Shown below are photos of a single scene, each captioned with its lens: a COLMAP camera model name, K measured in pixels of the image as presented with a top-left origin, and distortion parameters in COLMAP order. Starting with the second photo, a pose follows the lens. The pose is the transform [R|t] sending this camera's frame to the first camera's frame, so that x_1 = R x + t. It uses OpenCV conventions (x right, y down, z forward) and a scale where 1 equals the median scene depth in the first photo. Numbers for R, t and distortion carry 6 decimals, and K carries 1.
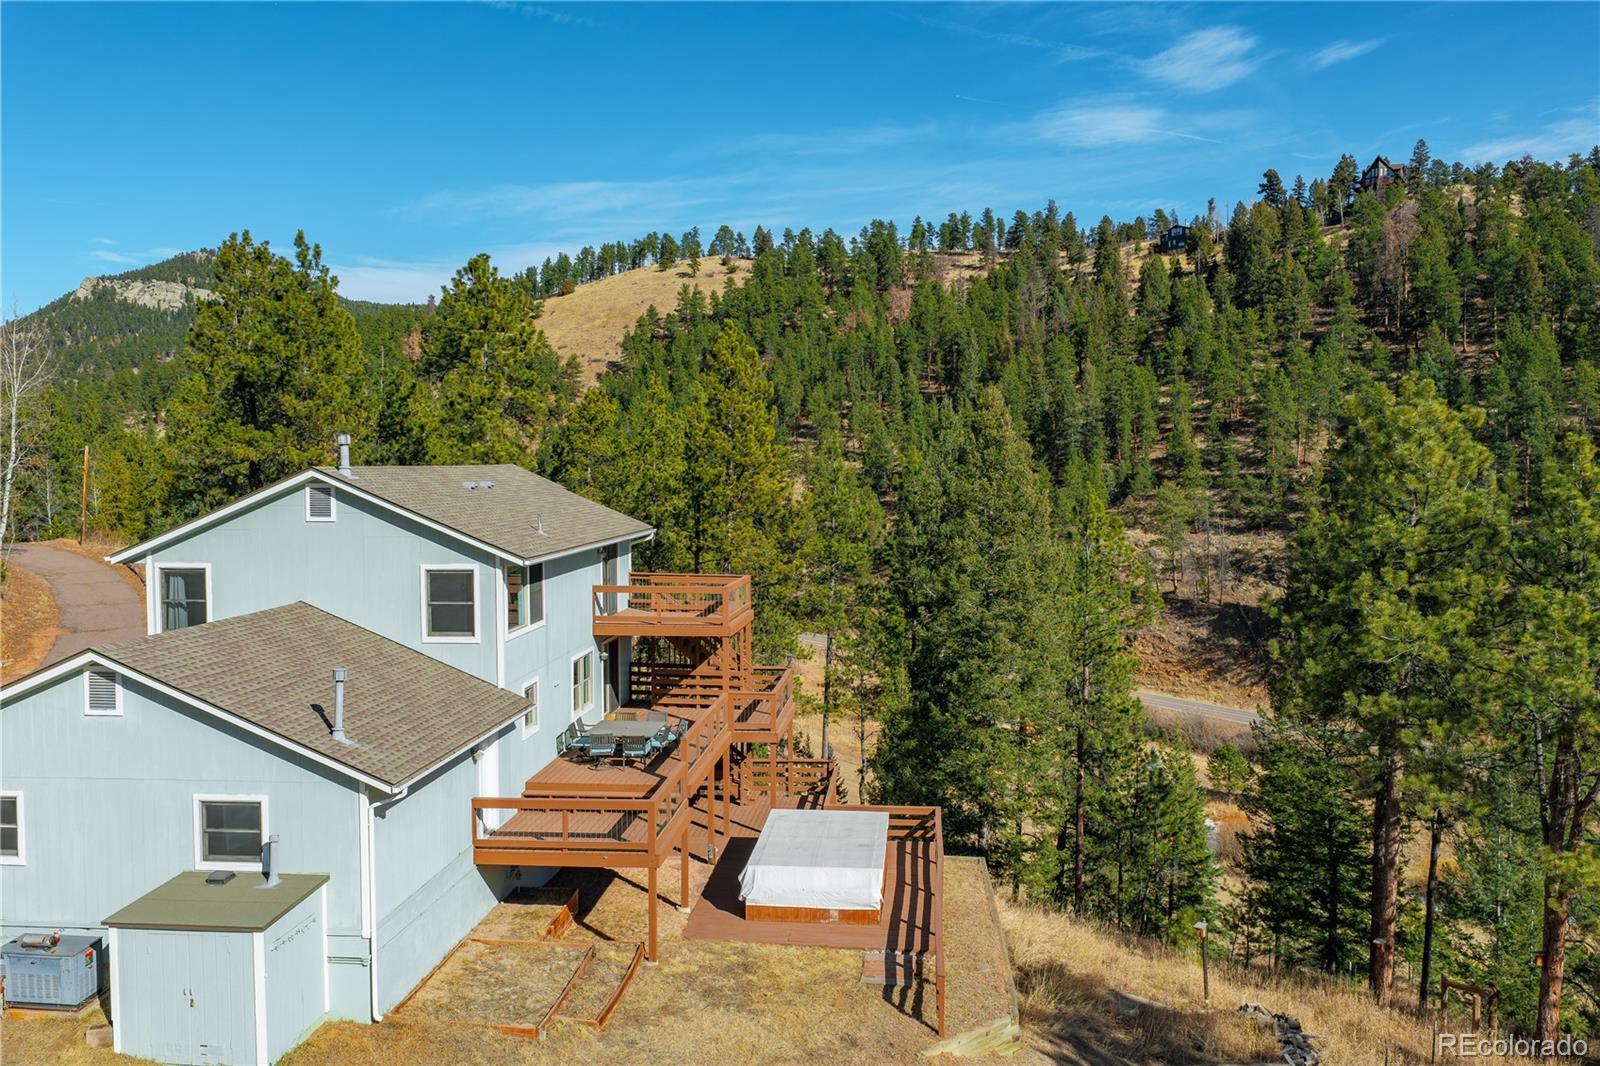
lens RADIAL K [[1324.0, 0, 810.6], [0, 1324.0, 532.2], [0, 0, 1]] dist [0.011426, -0.027435]
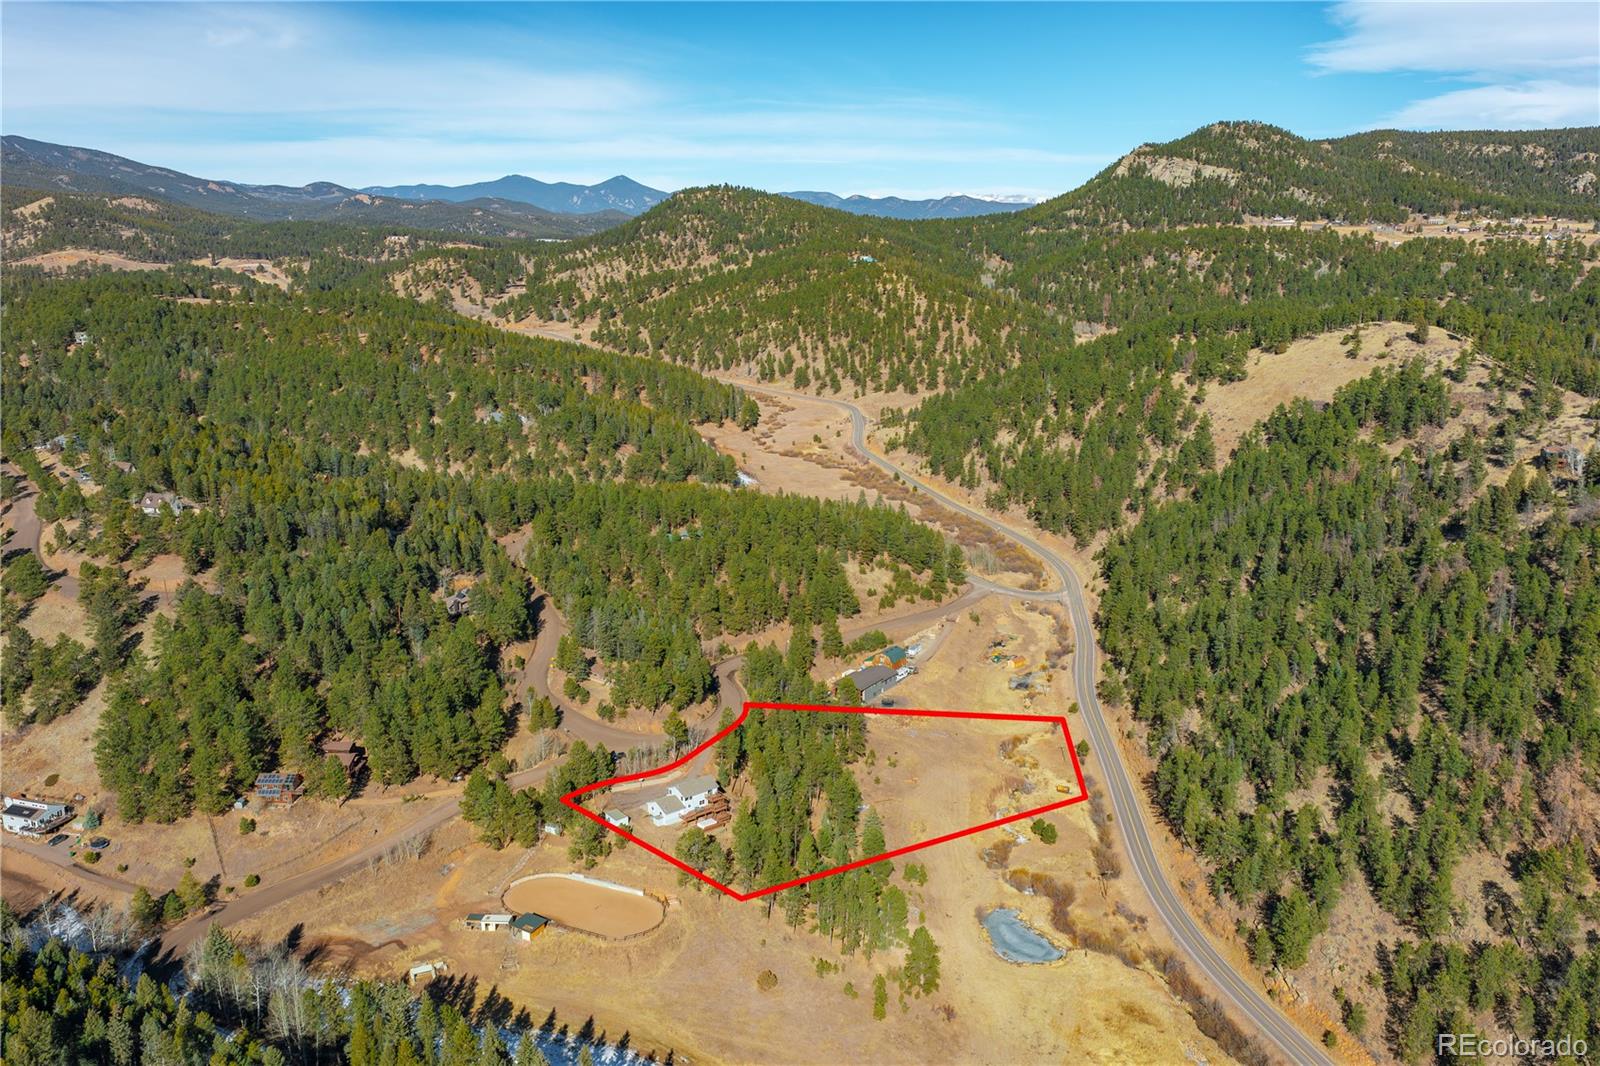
lens RADIAL K [[1324.0, 0, 810.1], [0, 1324.0, 529.9], [0, 0, 1]] dist [0.011426, -0.027435]
pose [[0.710427, 0.163447, -0.684528, 5.438020], [-0.036920, 0.979973, 0.195676, -3.058696], [0.702802, -0.113741, 0.702234, -4.183235]]
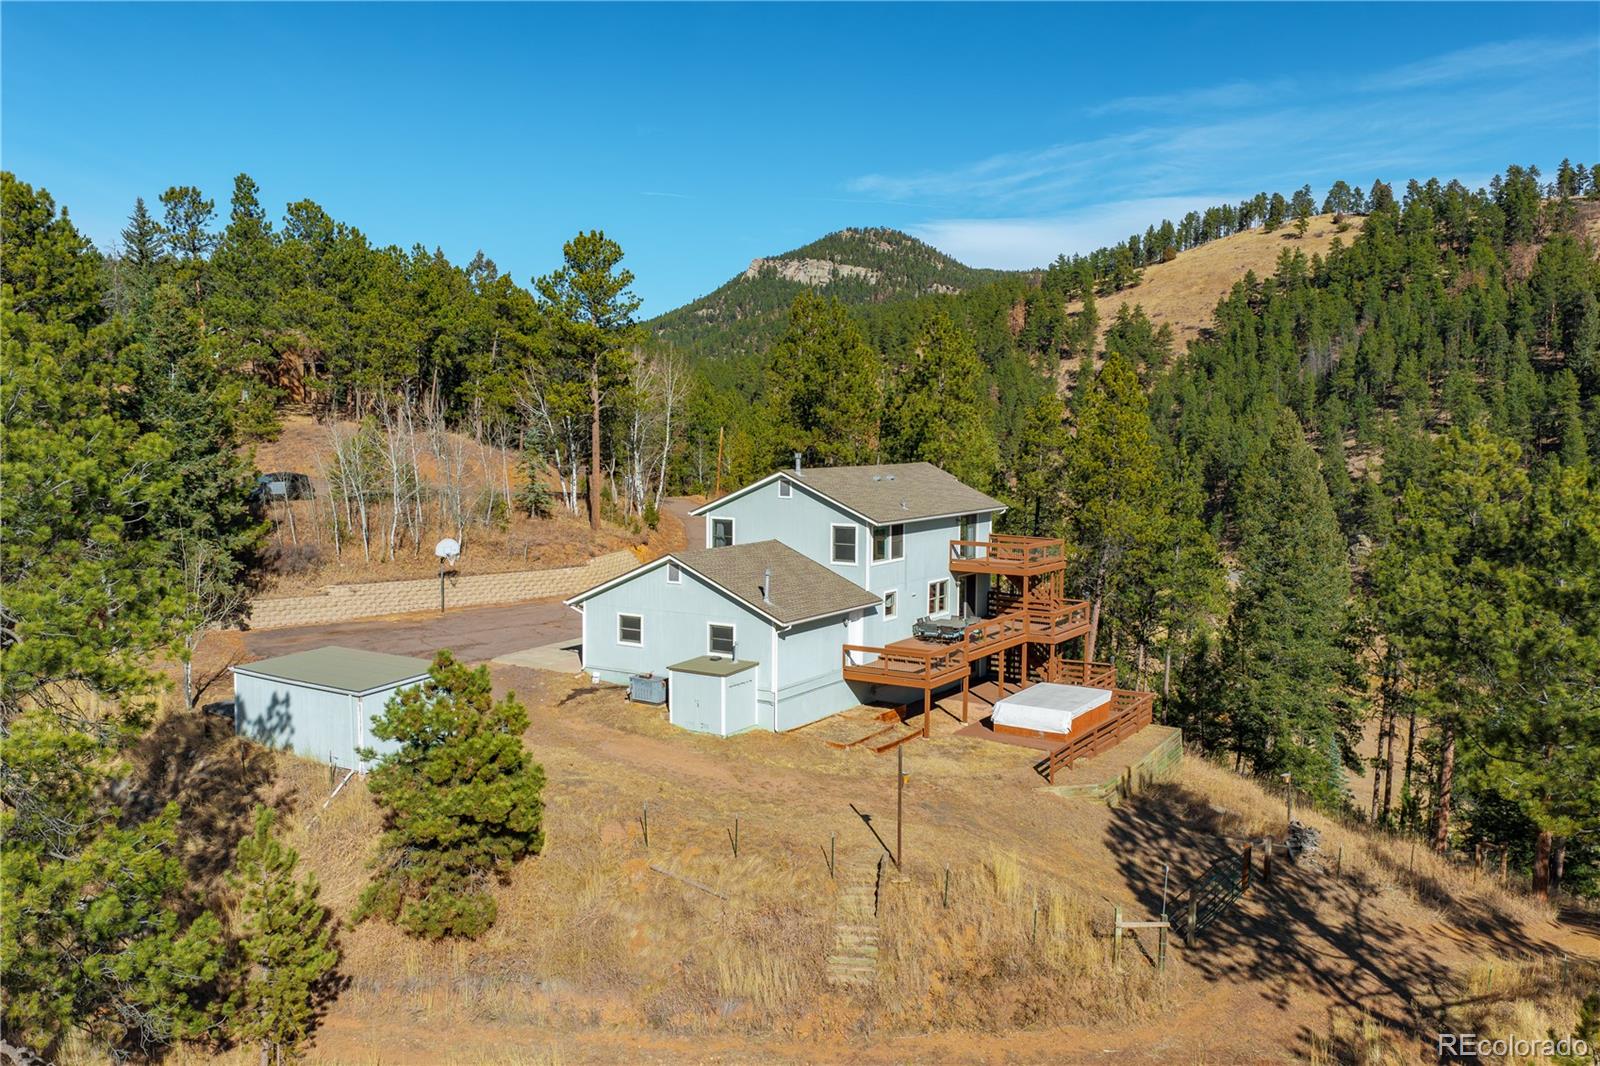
lens RADIAL K [[1324.0, 0, 800.1], [0, 1324.0, 529.1], [0, 0, 1]] dist [0.011426, -0.027435]
pose [[0.894781, 0.045635, -0.444167, 0.283309], [-0.033606, 0.998825, 0.034924, -0.017637], [0.445239, -0.016323, 0.895263, -0.398032]]
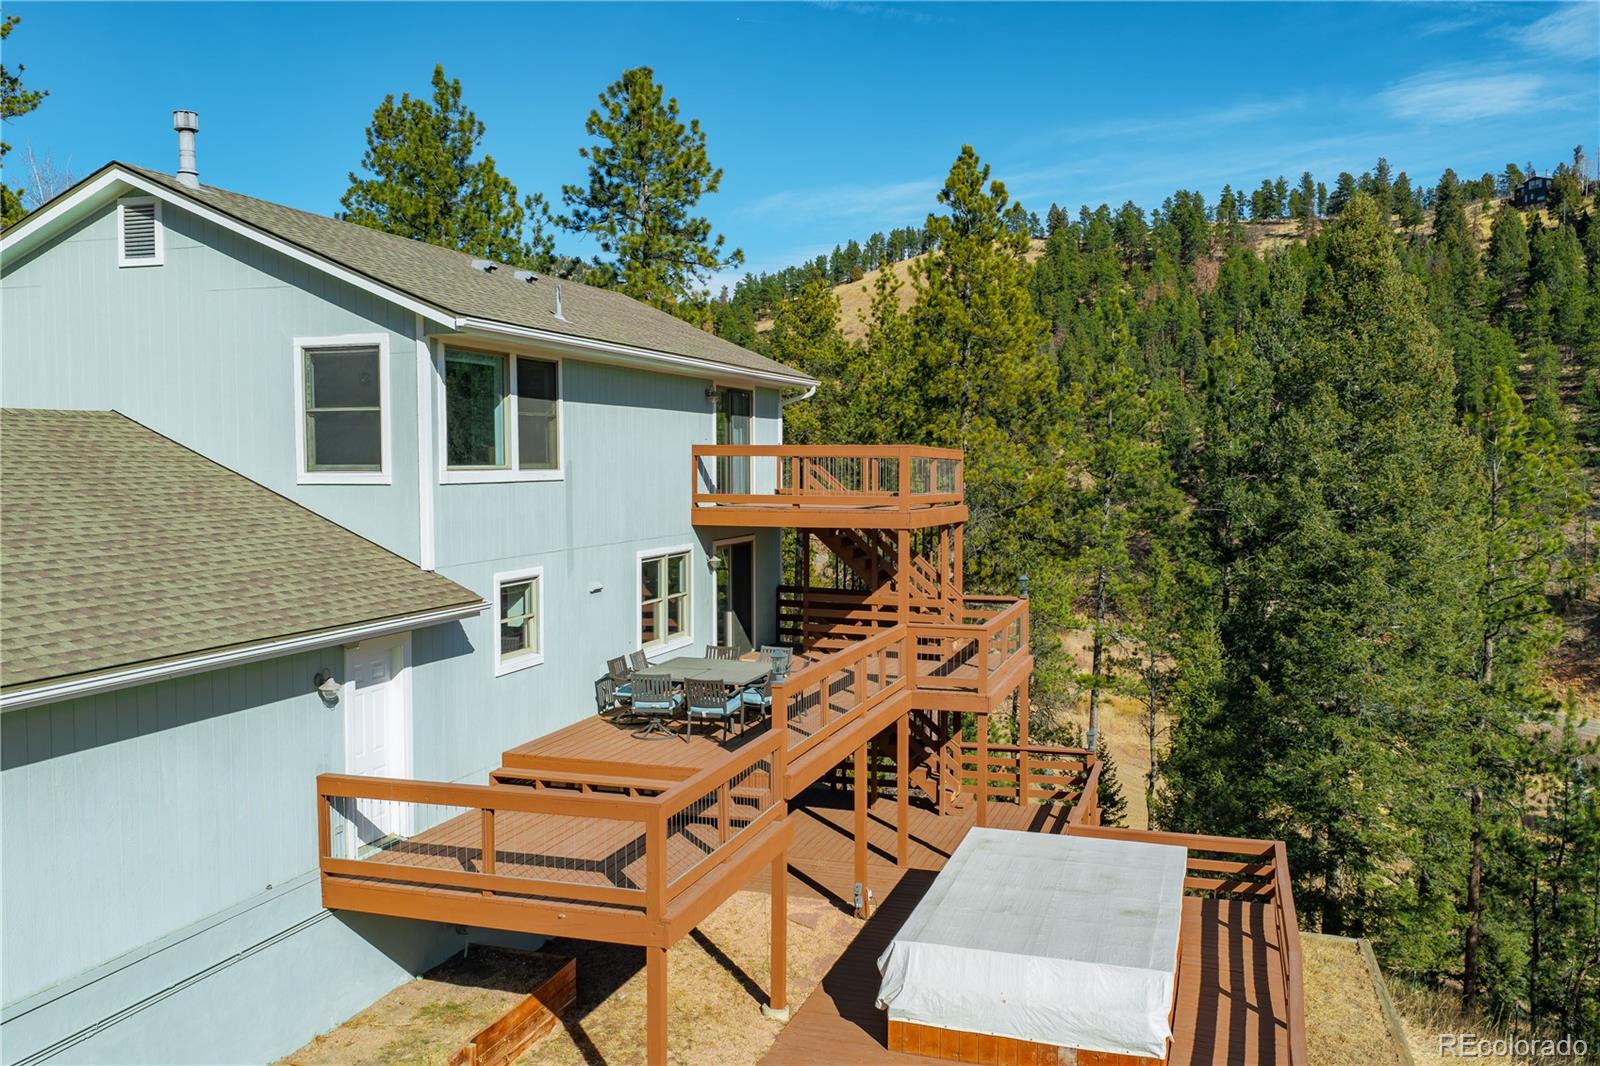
lens RADIAL K [[1324.0, 0, 805.4], [0, 1324.0, 535.2], [0, 0, 1]] dist [0.011426, -0.027435]
pose [[0.975191, 0.015620, -0.220814, 0.016202], [-0.014506, 0.999873, 0.006667, 0.054798], [0.220890, -0.003298, 0.975293, 0.290619]]
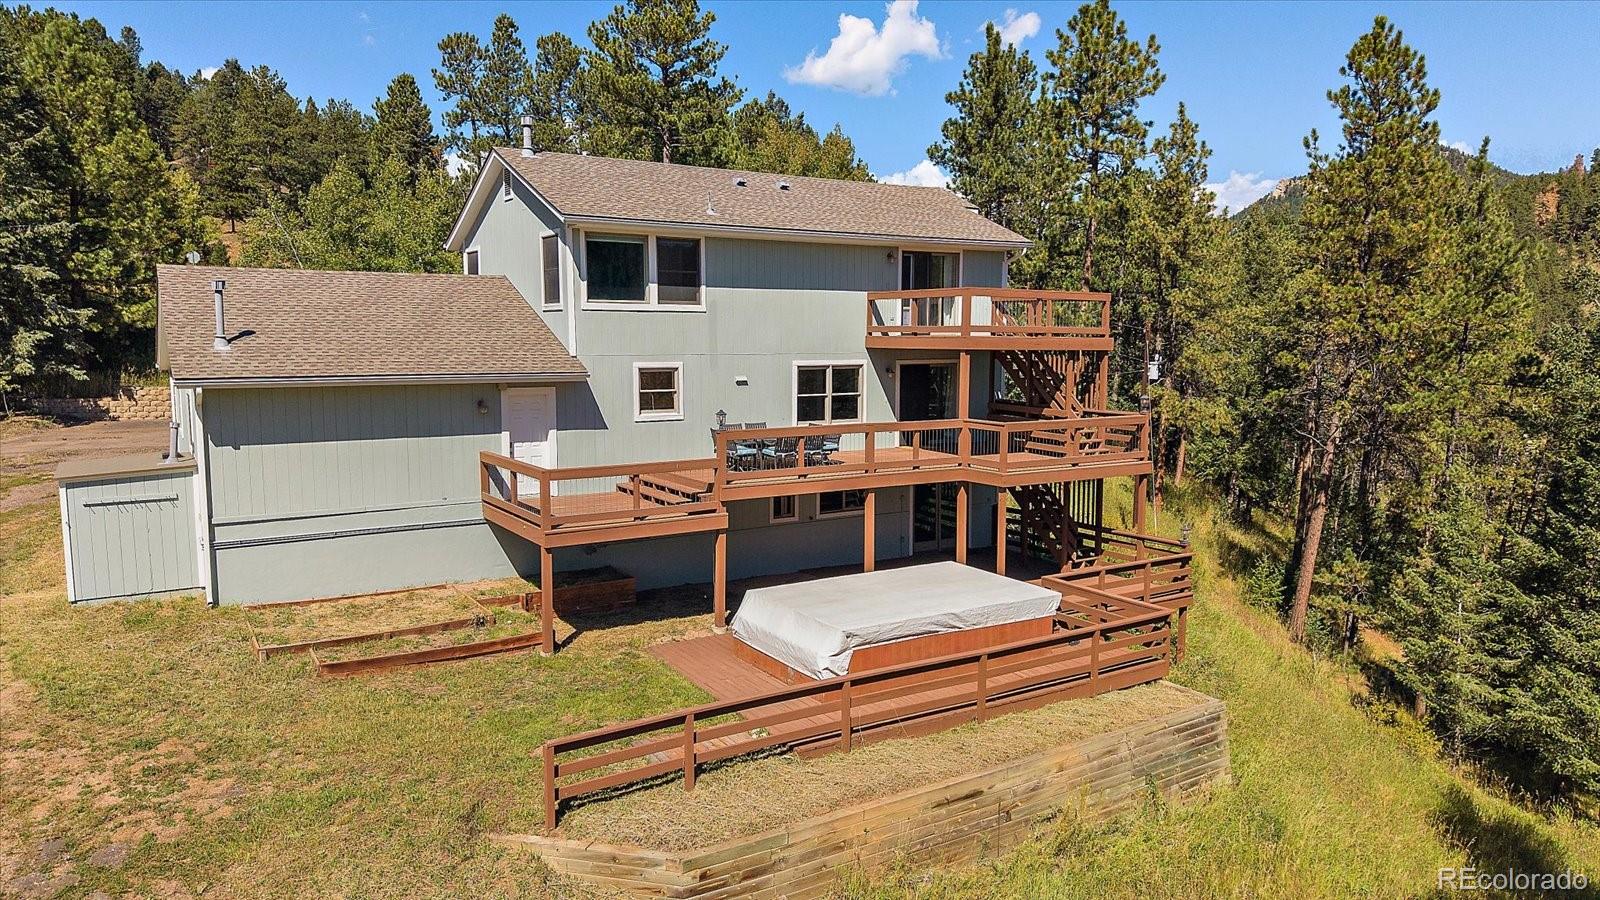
lens RADIAL K [[1080.1, 0, 801.5], [0, 1080.1, 447.3], [0, 0, 1]] dist [0.011066, 0.001353]
pose [[0.609555, 0.087315, -0.787920, 0.277731], [-0.043893, 0.996108, 0.076429, 0.064482], [0.791528, -0.012003, 0.611016, 0.363807]]
